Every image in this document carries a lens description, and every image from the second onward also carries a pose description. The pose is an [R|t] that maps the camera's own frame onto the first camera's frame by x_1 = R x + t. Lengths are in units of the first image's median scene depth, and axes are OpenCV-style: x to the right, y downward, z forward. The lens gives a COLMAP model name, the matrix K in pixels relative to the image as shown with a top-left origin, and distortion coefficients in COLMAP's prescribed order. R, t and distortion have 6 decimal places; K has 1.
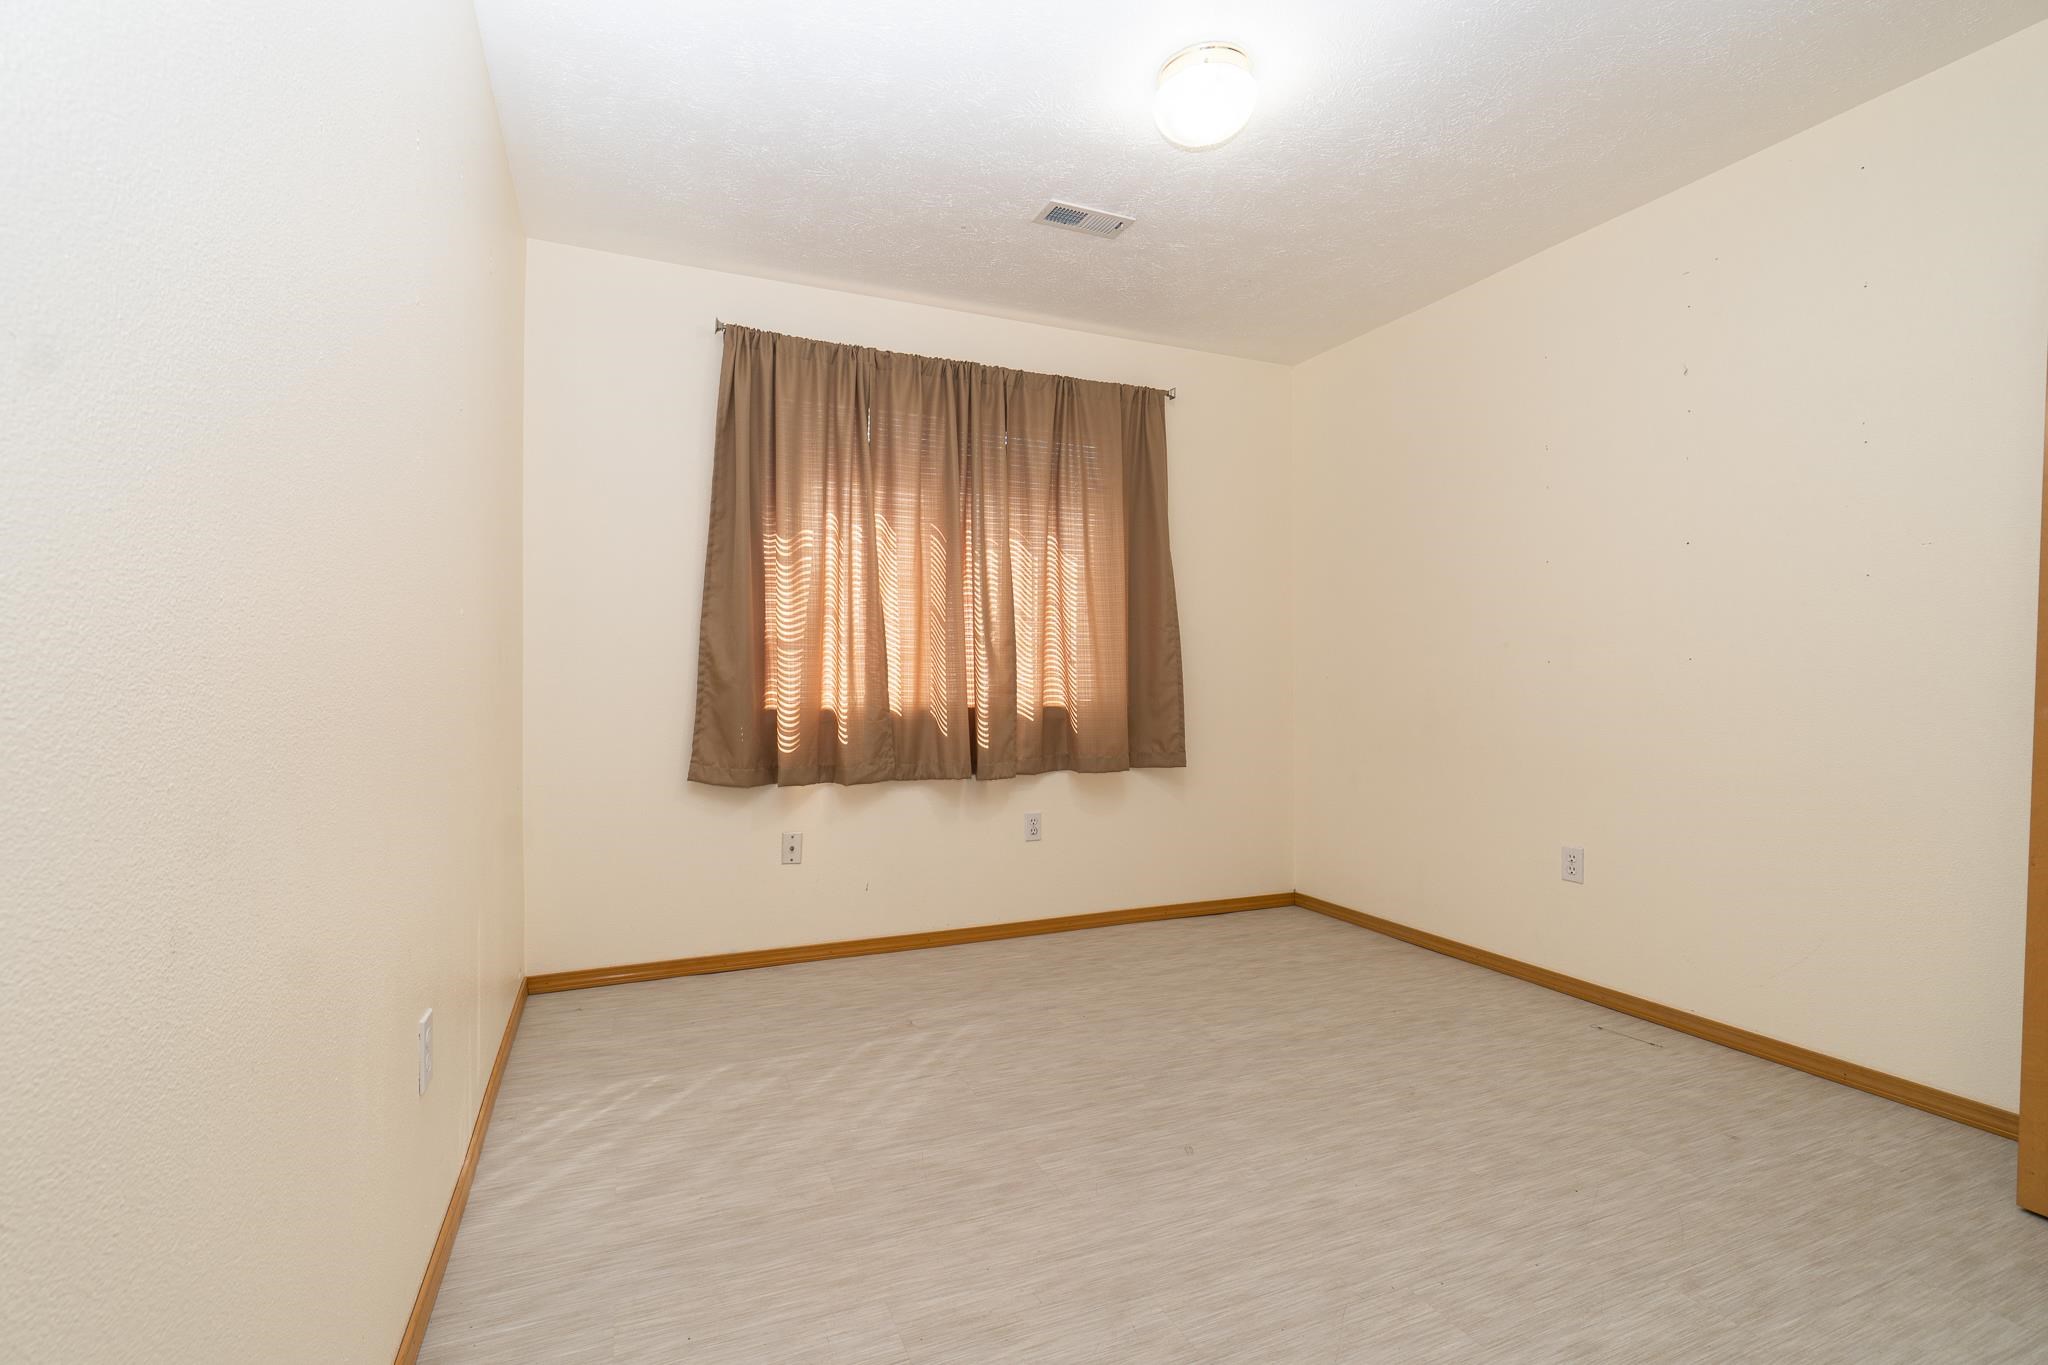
lens RADIAL K [[877.4, 0, 984.4], [0, 877.4, 684.6], [0, 0, 1]] dist [-0.002168, -0.000172]
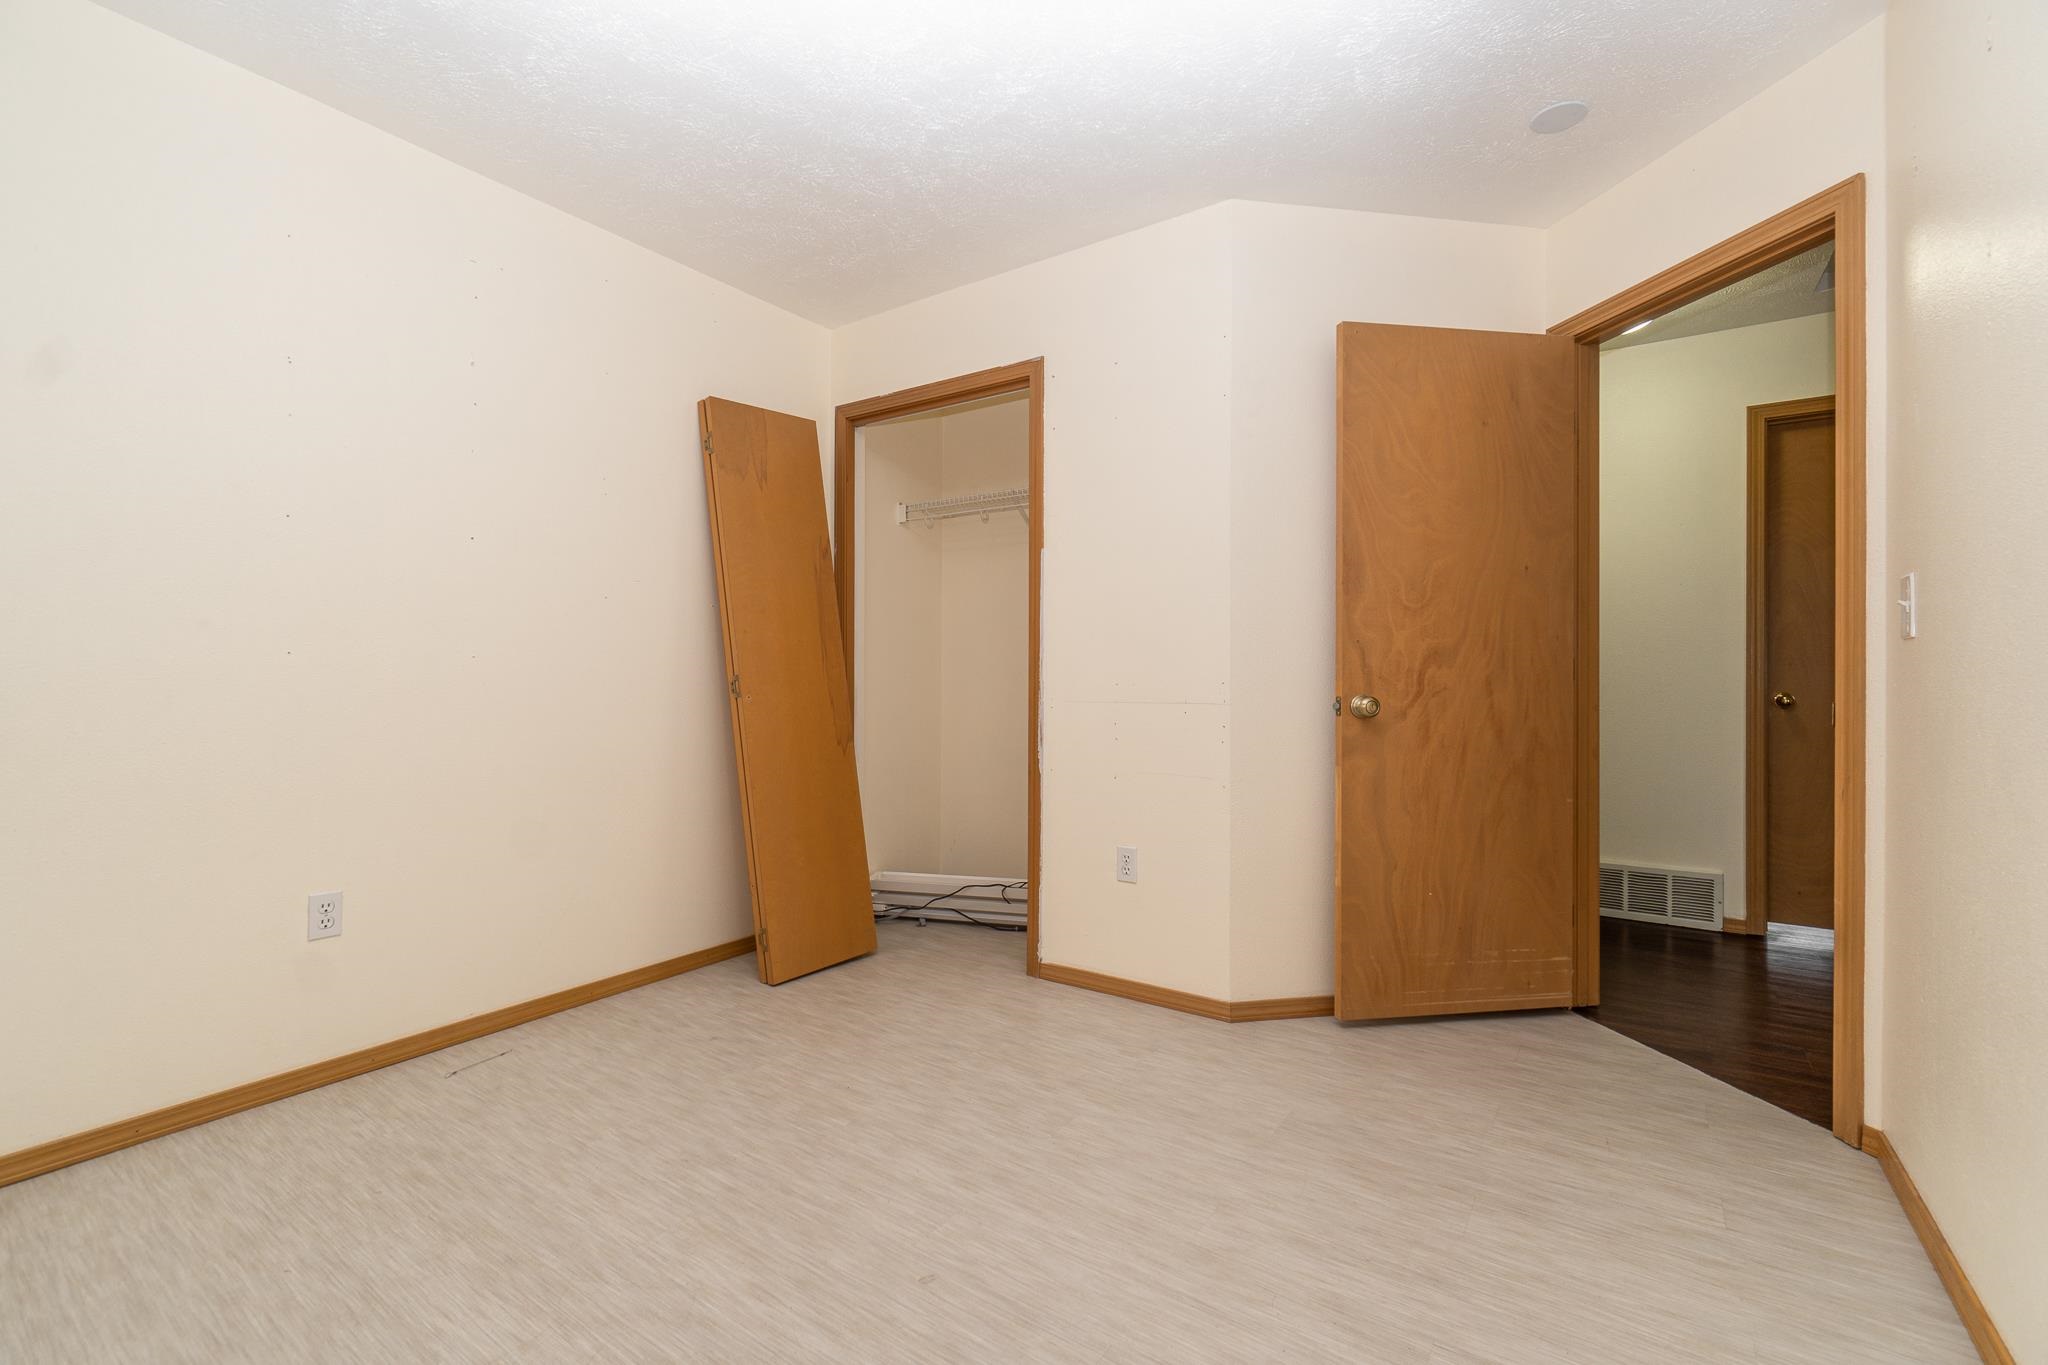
lens RADIAL K [[894.7, 0, 1014.1], [0, 894.7, 676.5], [0, 0, 1]] dist [0.000627, -0.000195]
pose [[-0.550443, -0.000175, 0.834872, -0.297020], [-0.001982, 0.999997, -0.001097, -0.004986], [-0.834870, -0.002259, -0.550442, 0.856344]]
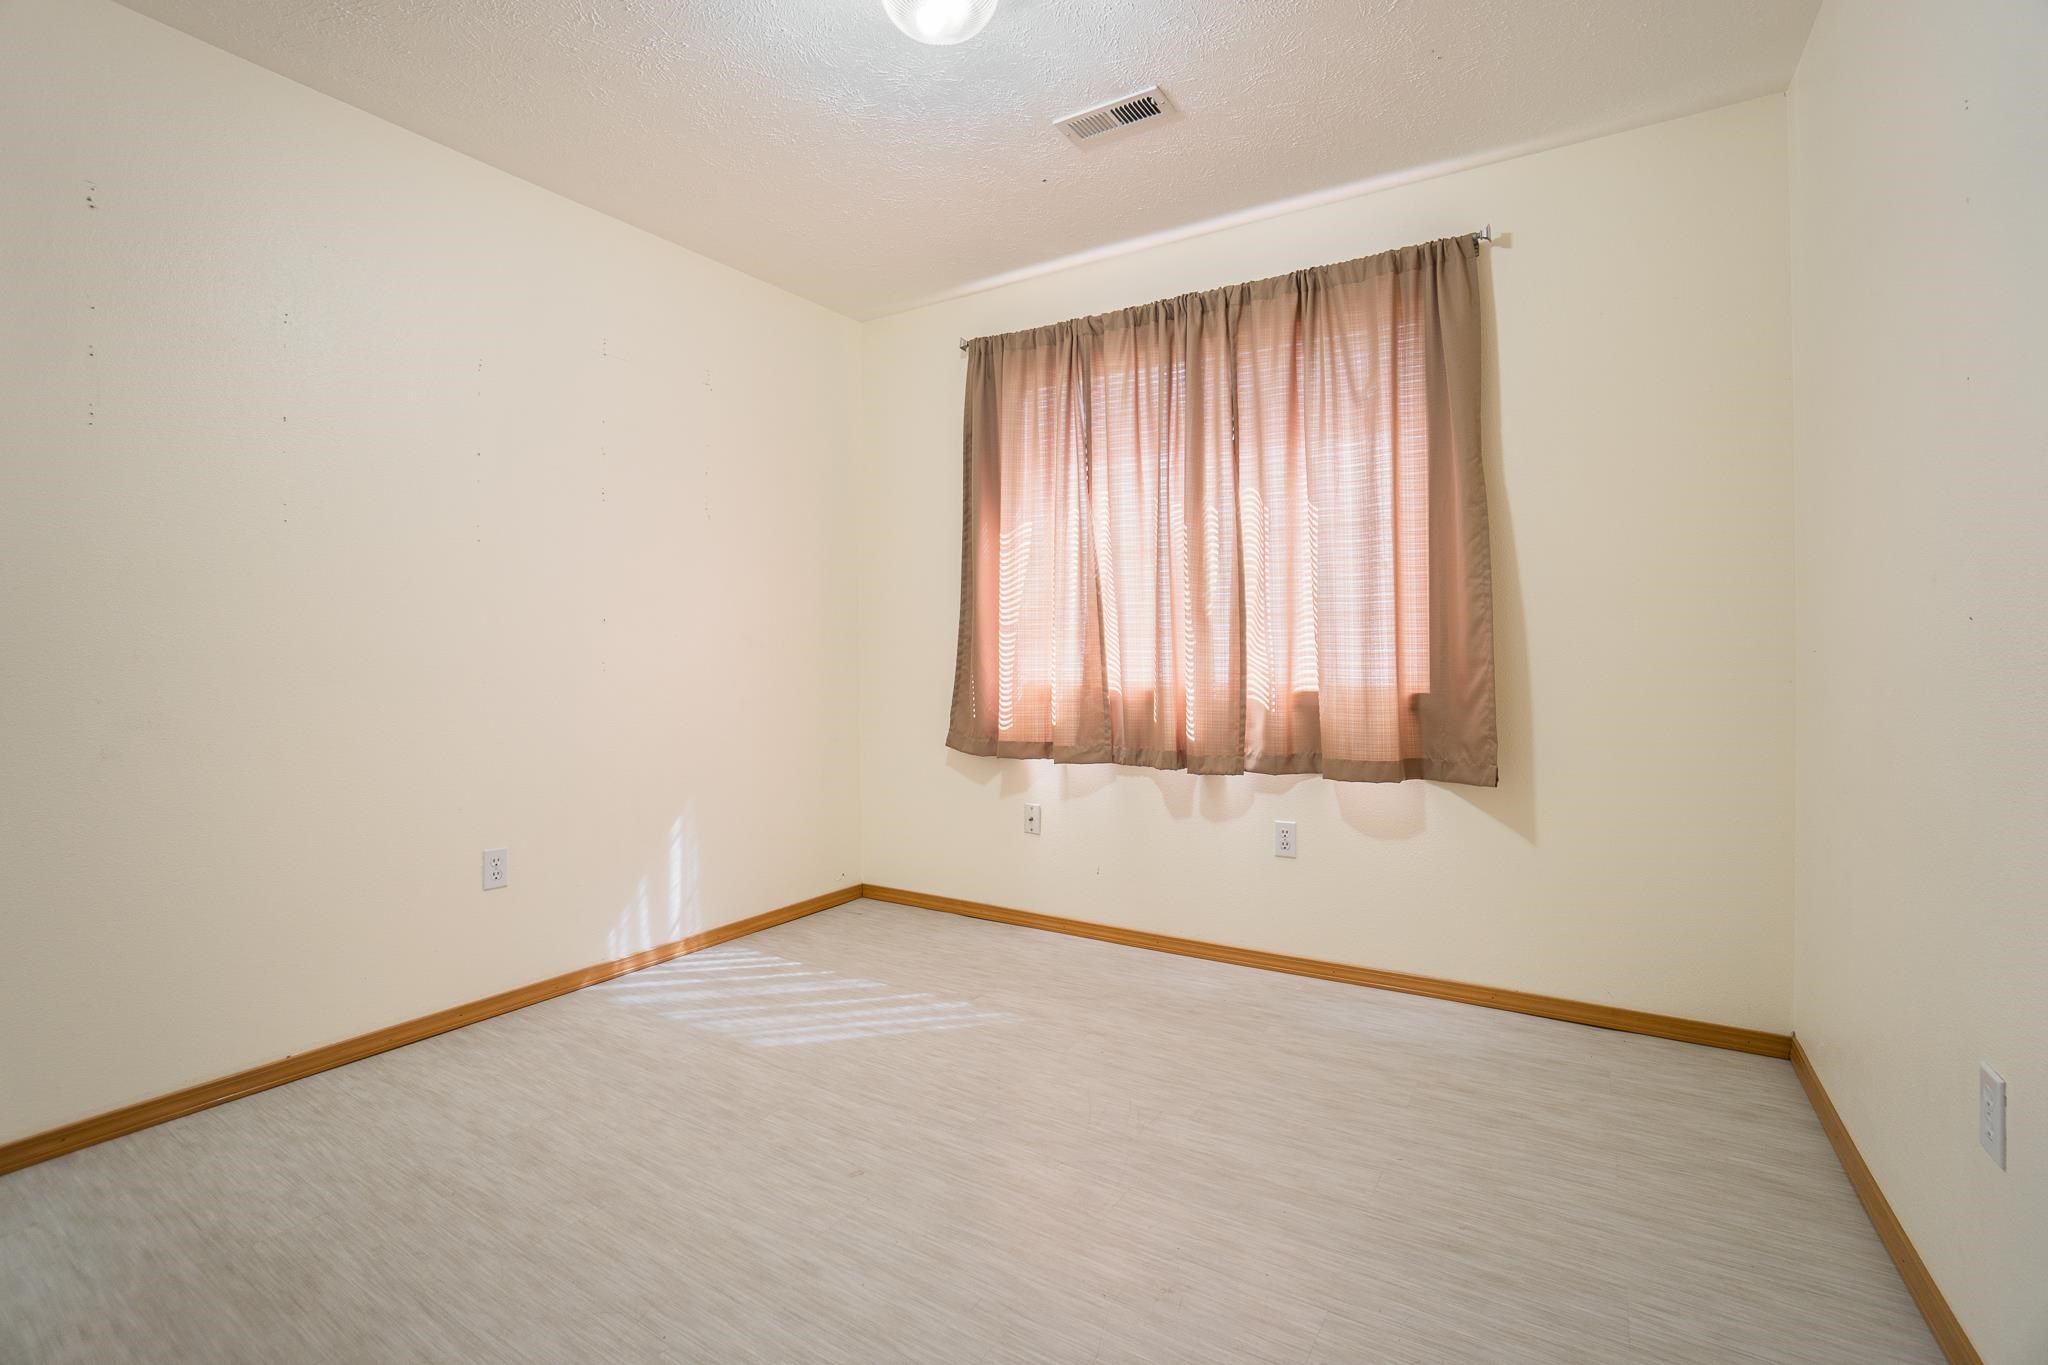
lens RADIAL K [[904.6, 0, 1013.7], [0, 904.6, 672.9], [0, 0, 1]] dist [-0.063784, 0.023308]
pose [[0.586375, 0.013432, -0.809928, 0.670251], [0.001113, 0.999848, 0.017387, -0.007042], [0.810039, -0.011097, 0.586271, 0.368716]]
